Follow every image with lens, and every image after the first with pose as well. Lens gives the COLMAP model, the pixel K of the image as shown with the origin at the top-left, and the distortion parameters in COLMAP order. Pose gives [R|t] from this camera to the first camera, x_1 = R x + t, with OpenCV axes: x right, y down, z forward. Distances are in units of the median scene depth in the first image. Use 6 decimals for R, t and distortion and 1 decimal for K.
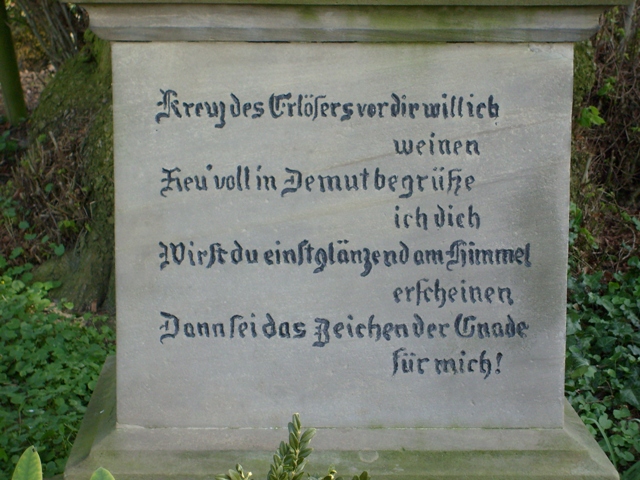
lens RADIAL K [[1973.2, 0, 320.0], [0, 1973.2, 240.0], [0, 0, 1]] dist [0.487024, -0.056277]
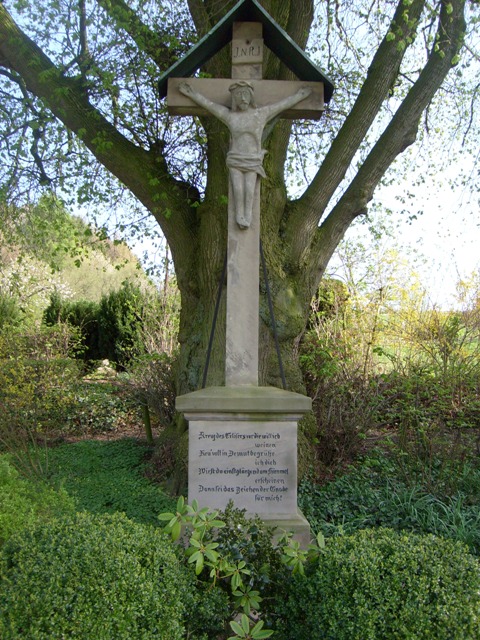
lens RADIAL K [[652.1, 0, 240.0], [0, 652.1, 320.0], [0, 0, 1]] dist [-0.224561, -0.000919]
pose [[0.999992, 0.002255, -0.003285, 0.009028], [-0.003001, 0.968625, -0.248508, 0.035617], [0.002622, 0.248516, 0.968624, -0.389206]]
